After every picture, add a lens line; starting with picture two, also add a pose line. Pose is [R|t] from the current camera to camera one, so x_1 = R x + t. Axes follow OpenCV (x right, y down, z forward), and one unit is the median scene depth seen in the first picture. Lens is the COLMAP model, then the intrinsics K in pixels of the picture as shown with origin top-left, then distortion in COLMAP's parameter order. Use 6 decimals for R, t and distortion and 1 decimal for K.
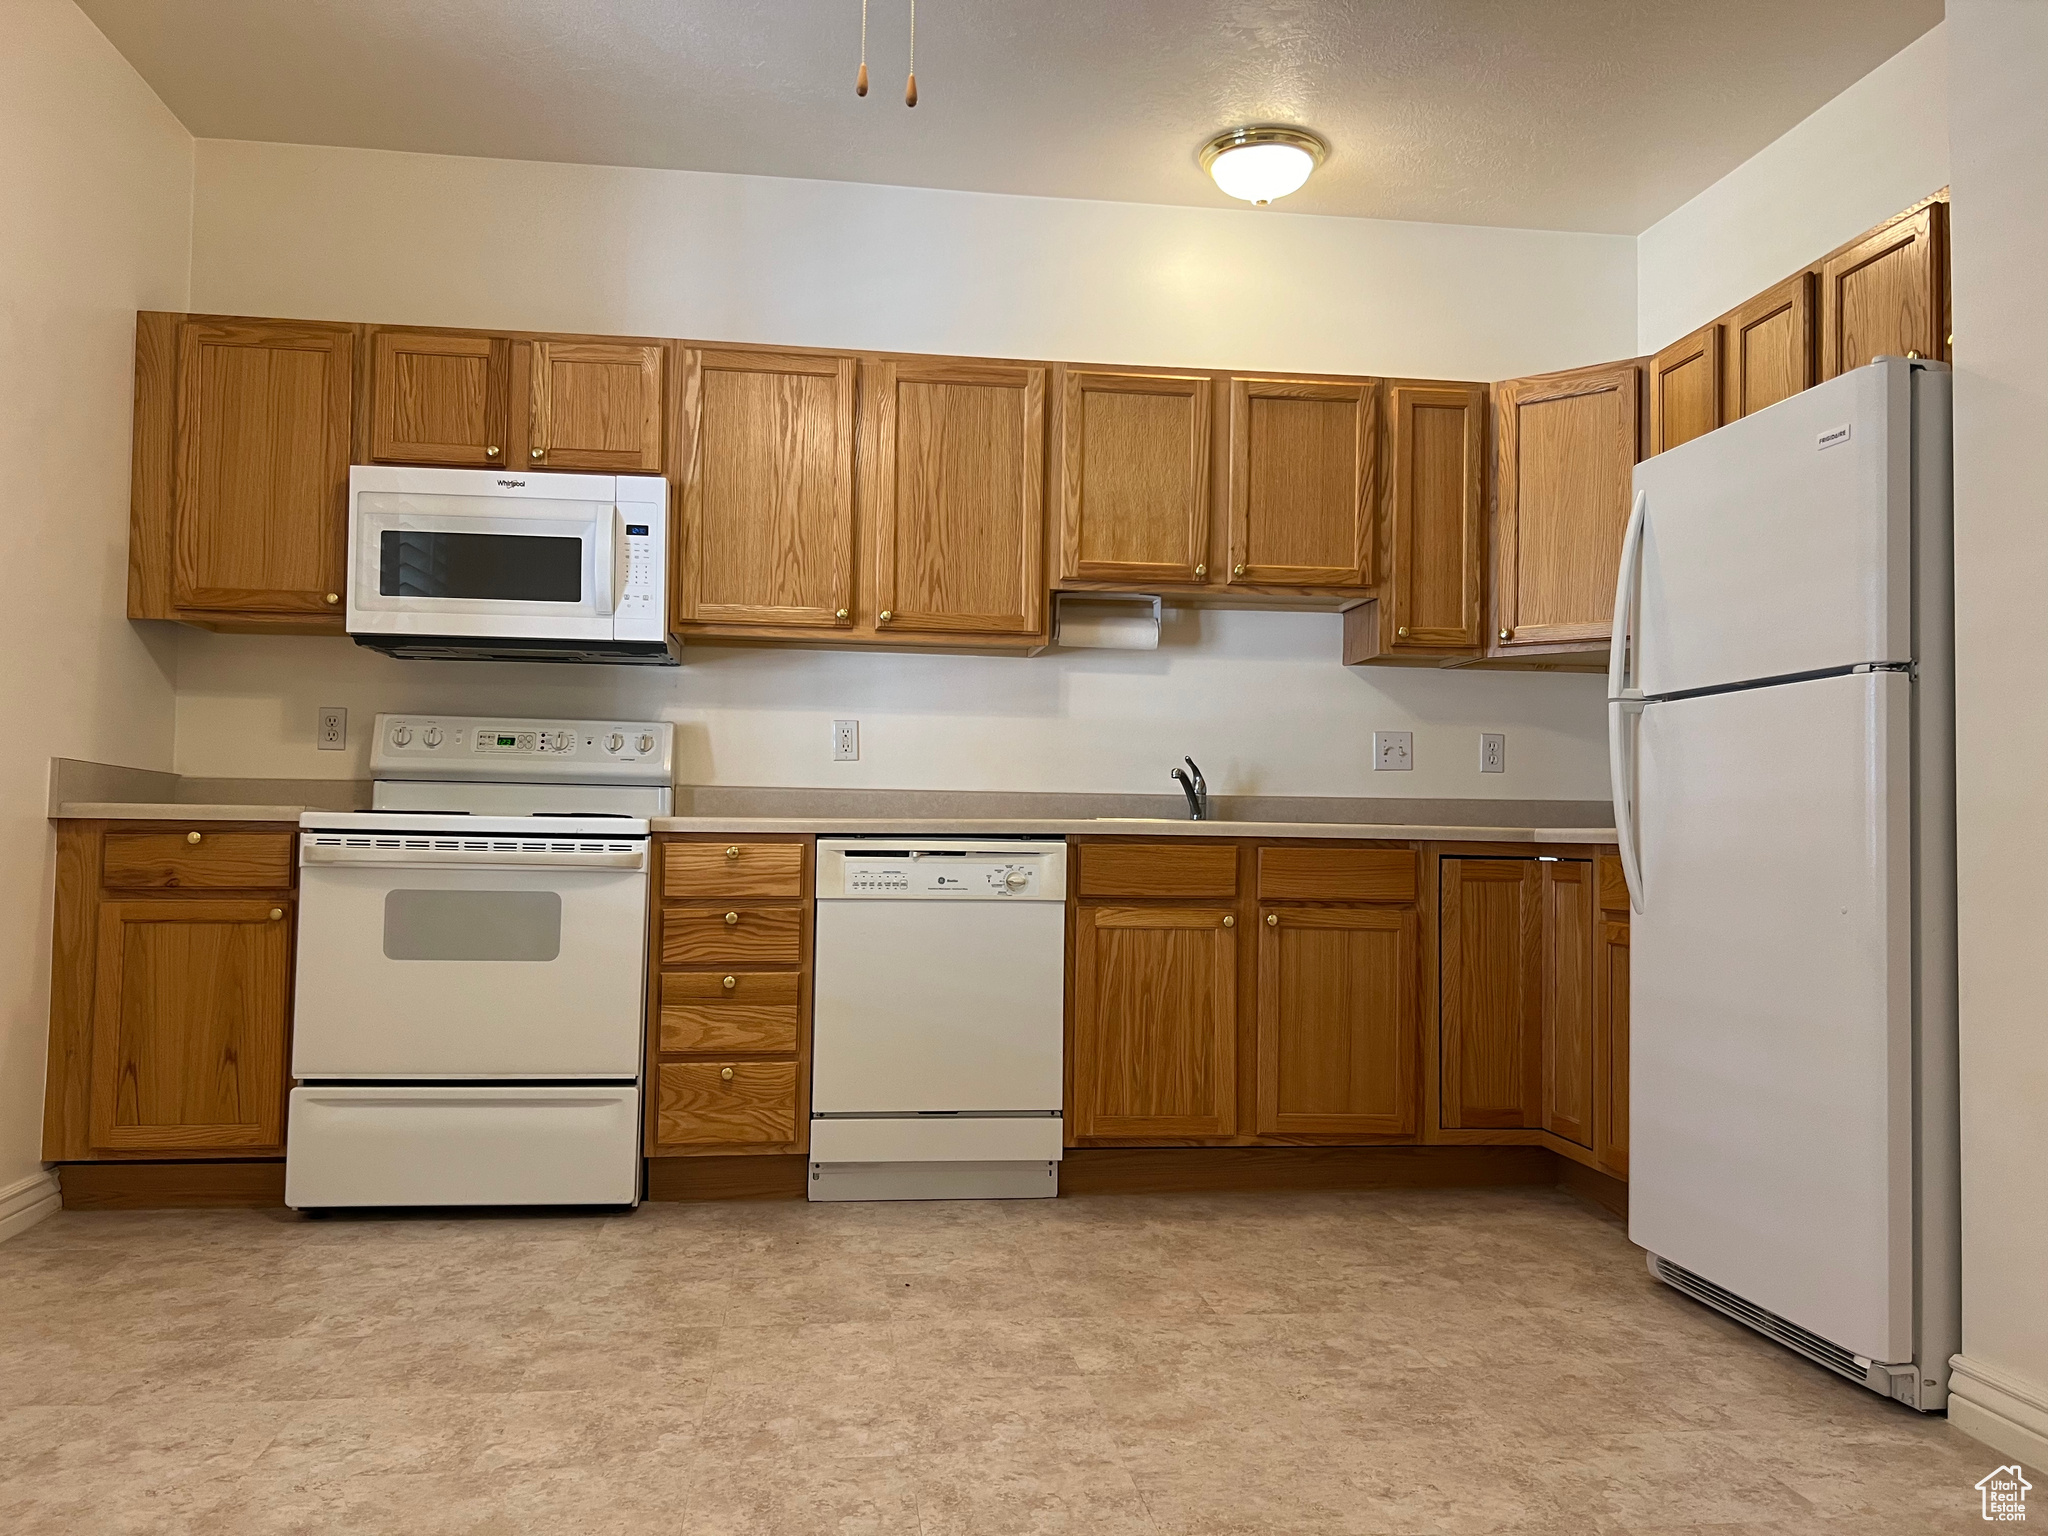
lens RADIAL K [[1551.4, 0, 1016.8], [0, 1551.4, 776.5], [0, 0, 1]] dist [0.046899, -0.053913]
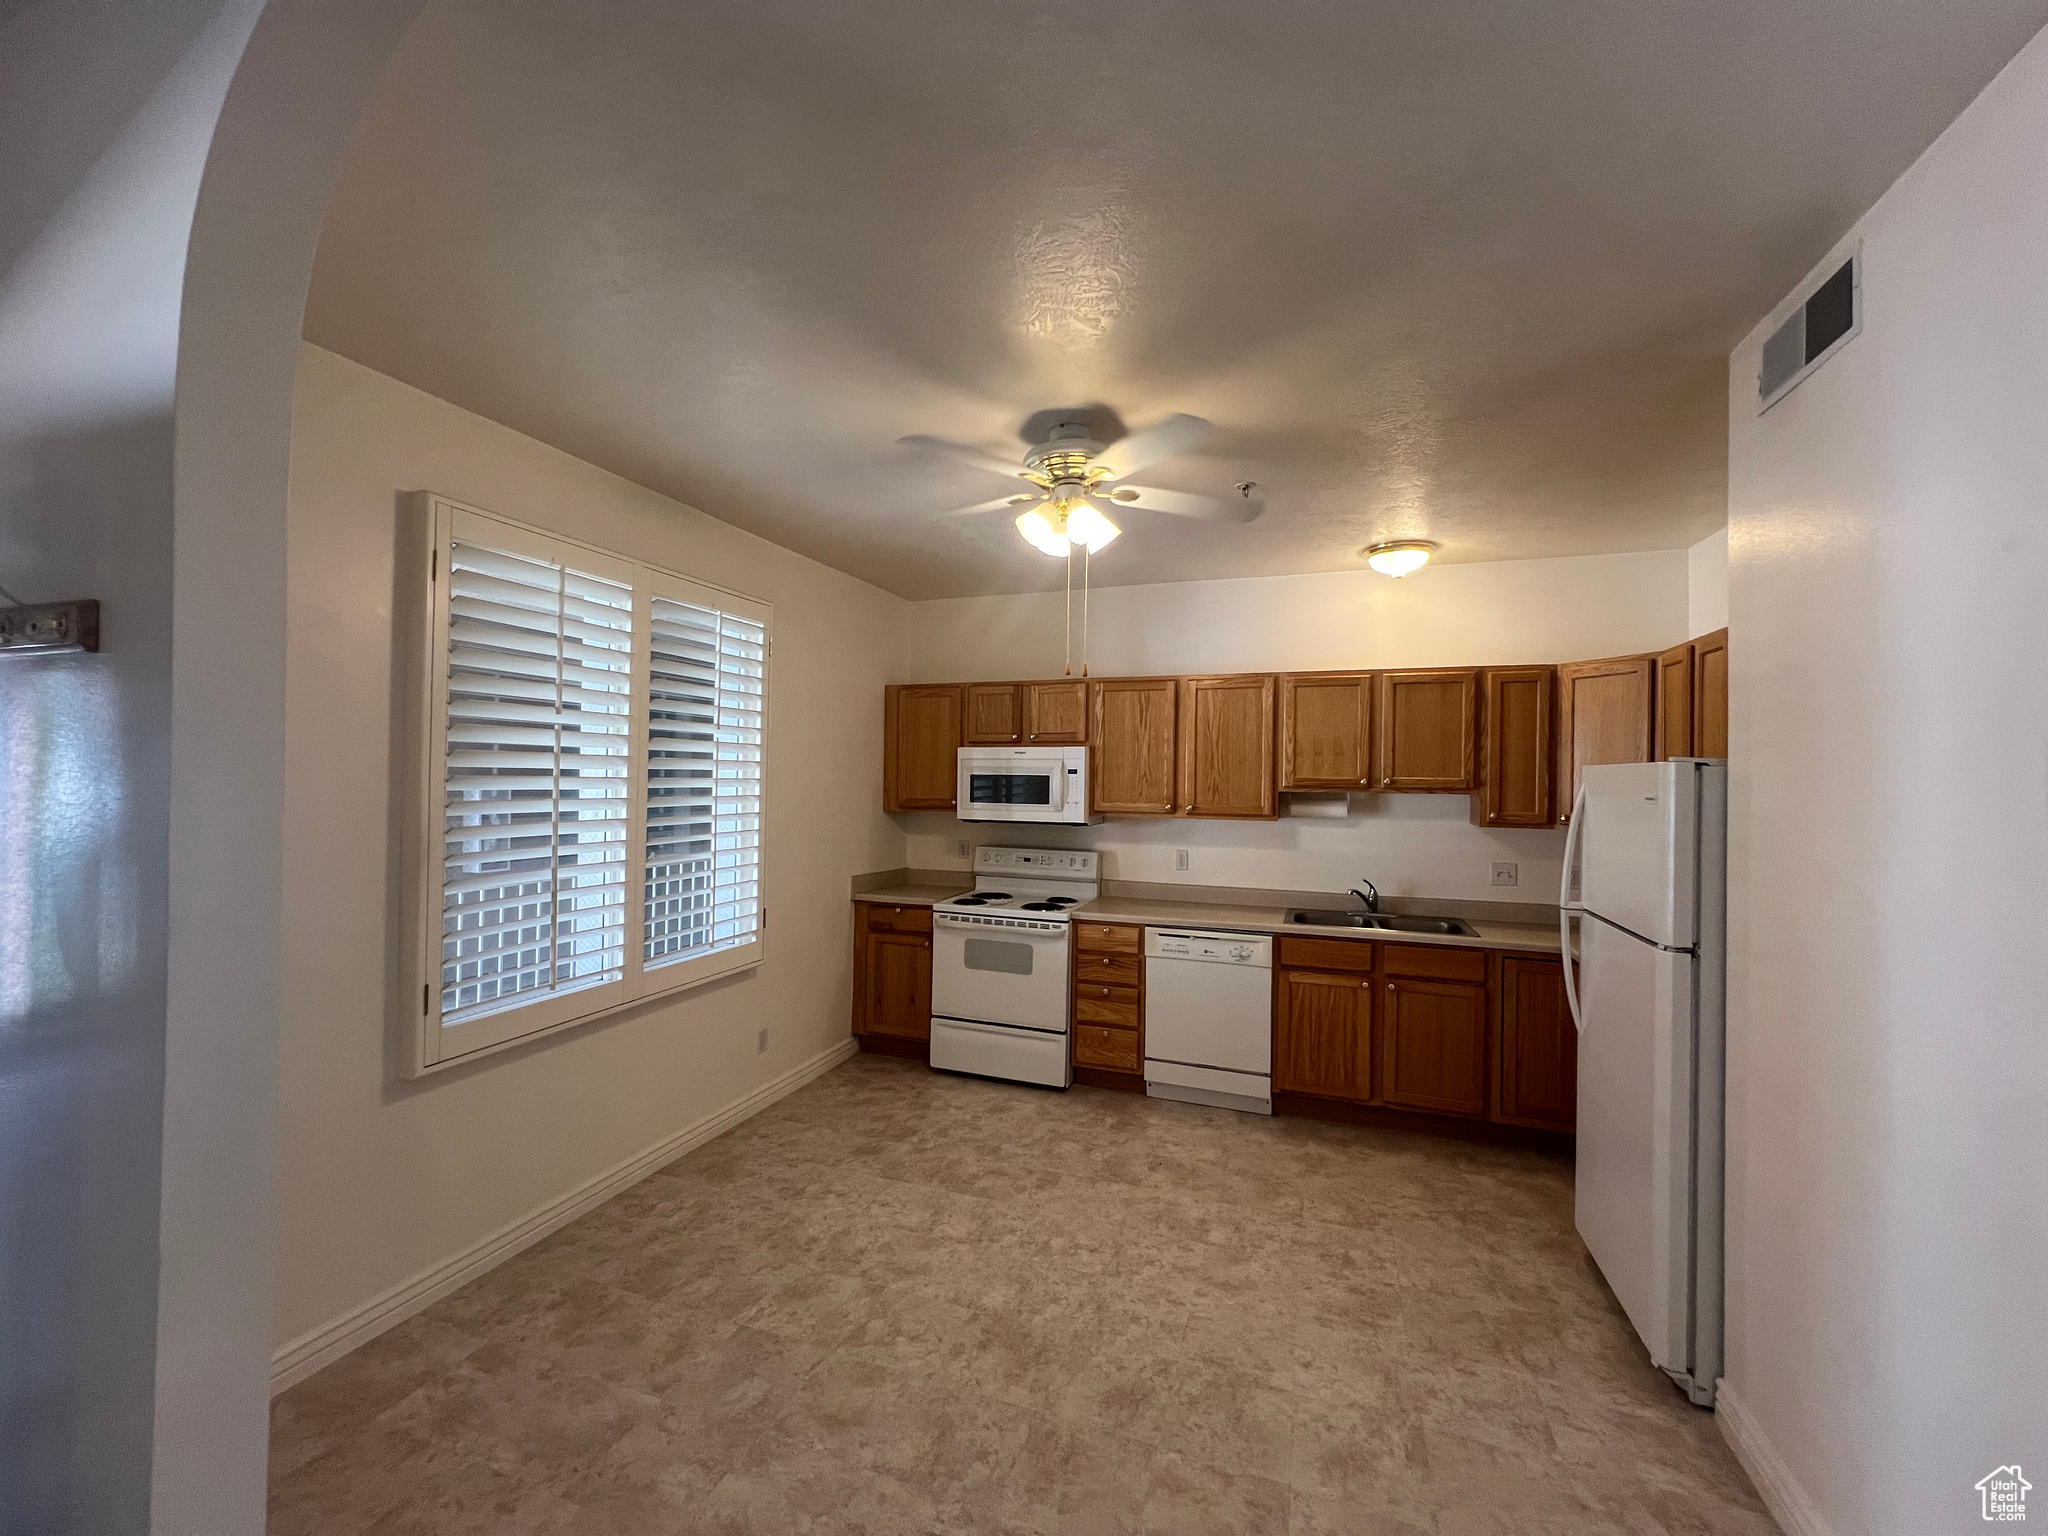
lens RADIAL K [[823.4, 0, 1023.5], [0, 823.4, 771.7], [0, 0, 1]] dist [0.000867, 0.000190]
pose [[0.888088, -0.005456, -0.459641, 0.228527], [0.016683, 0.999653, 0.020367, -0.187882], [0.459371, -0.025756, 0.887871, -0.050564]]
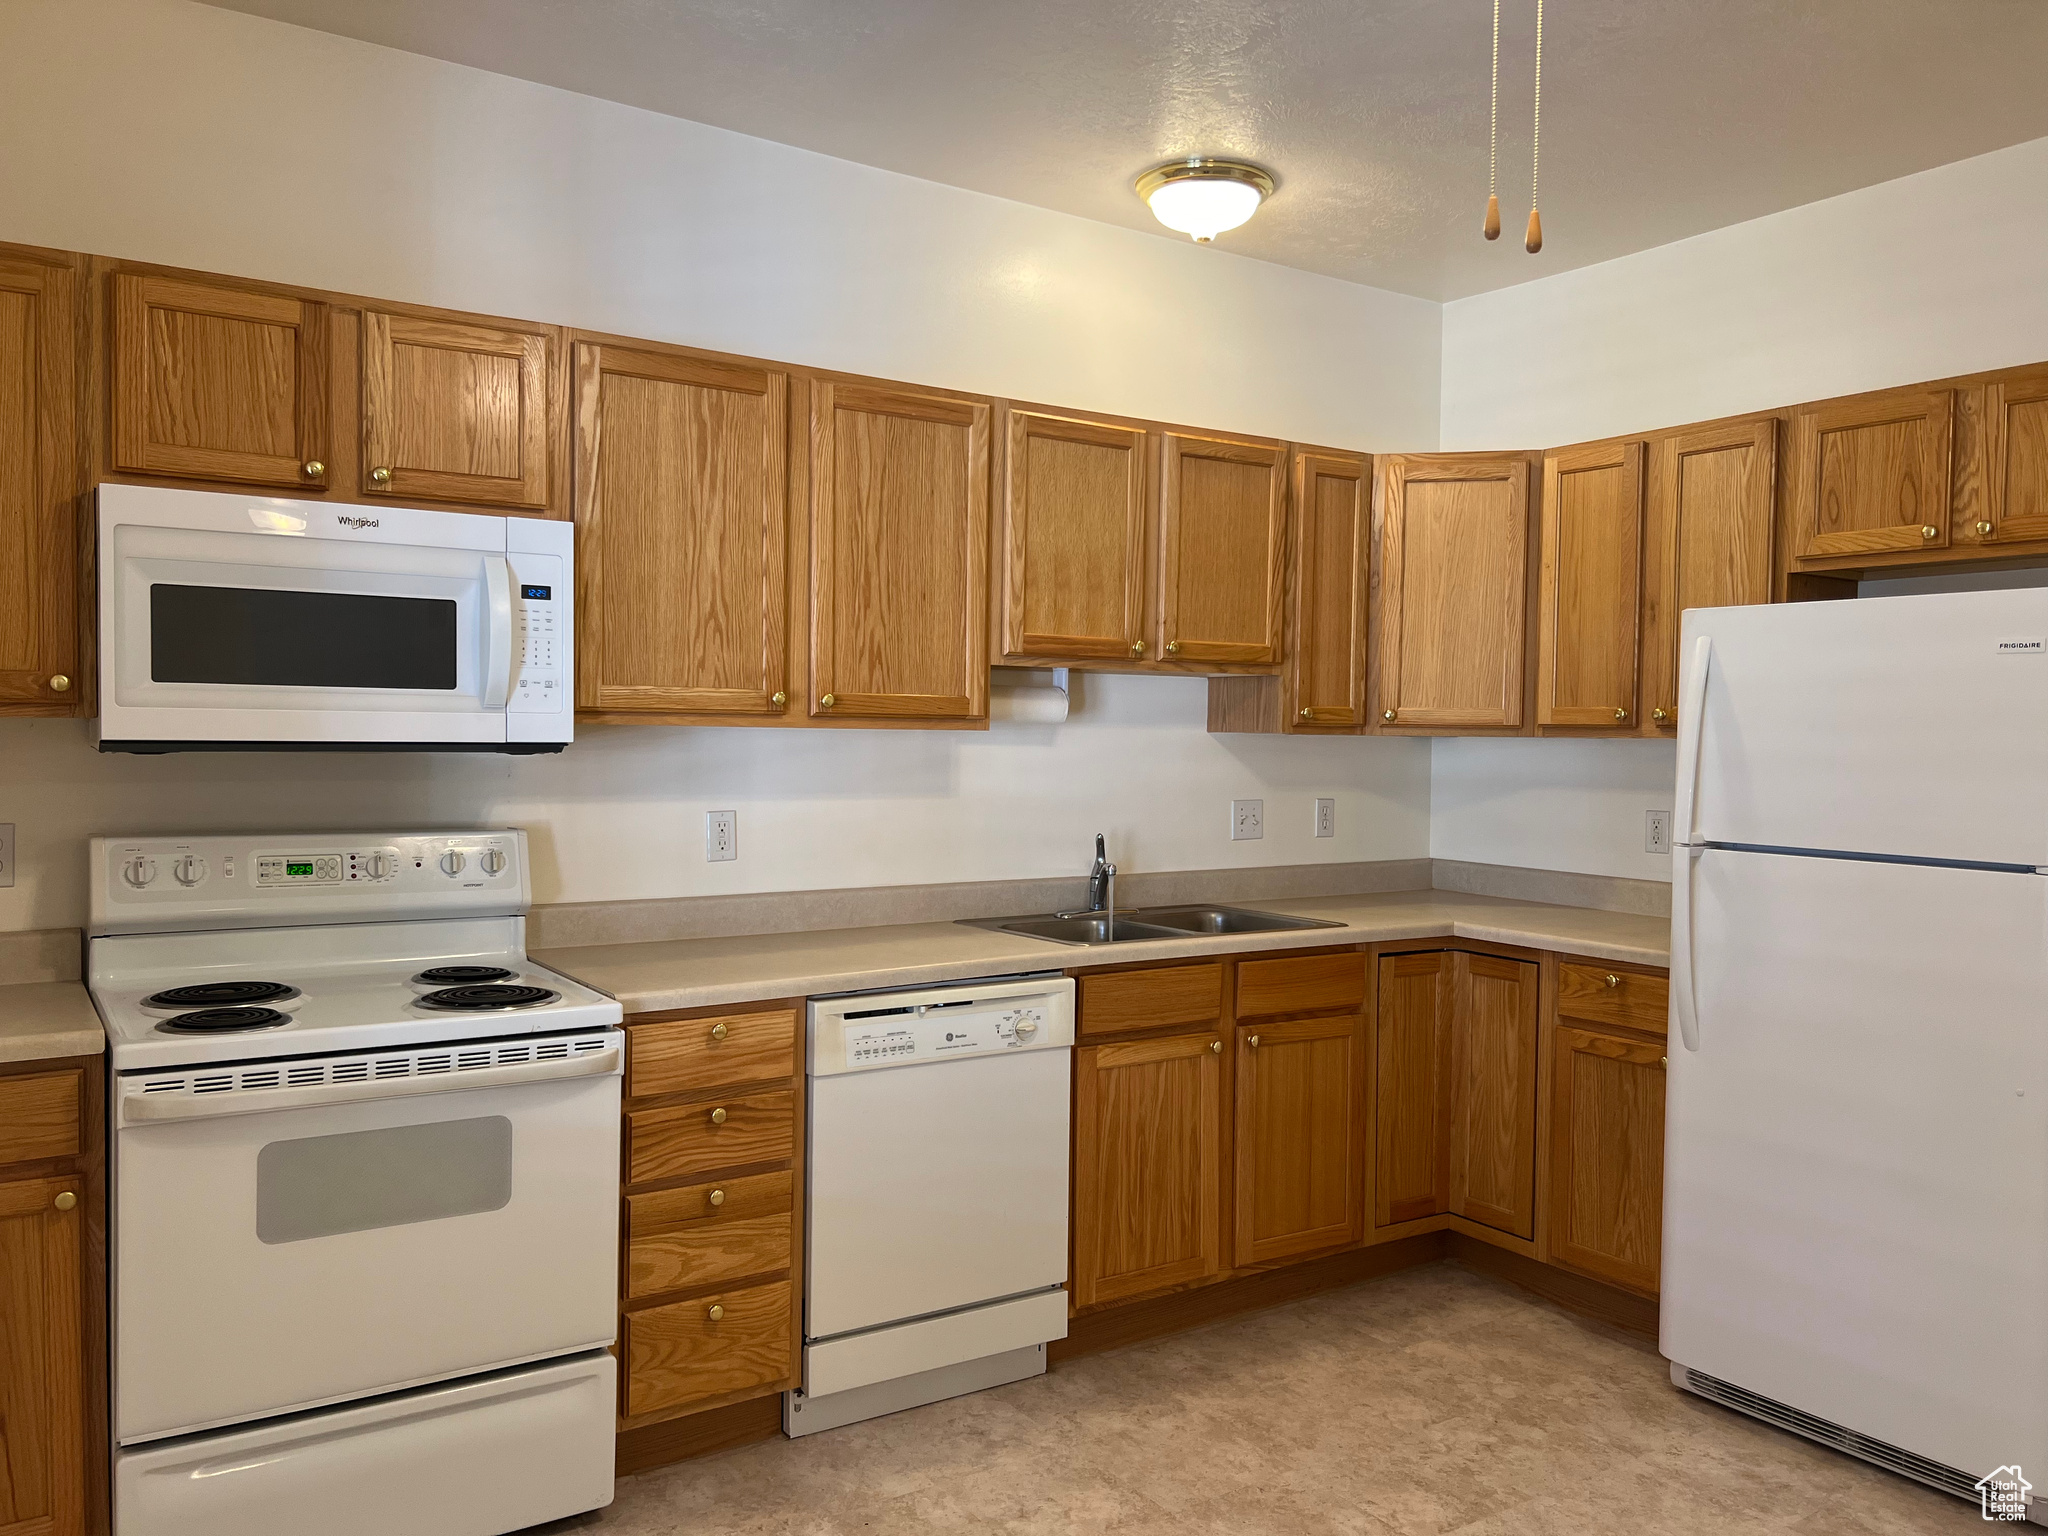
lens RADIAL K [[1551.4, 0, 1026.8], [0, 1551.4, 780.4], [0, 0, 1]] dist [0.046899, -0.053913]
pose [[0.895990, -0.016185, 0.443779, -0.374858], [-0.017842, 0.997217, 0.072391, -0.130673], [-0.443716, -0.072779, 0.893208, 0.237105]]
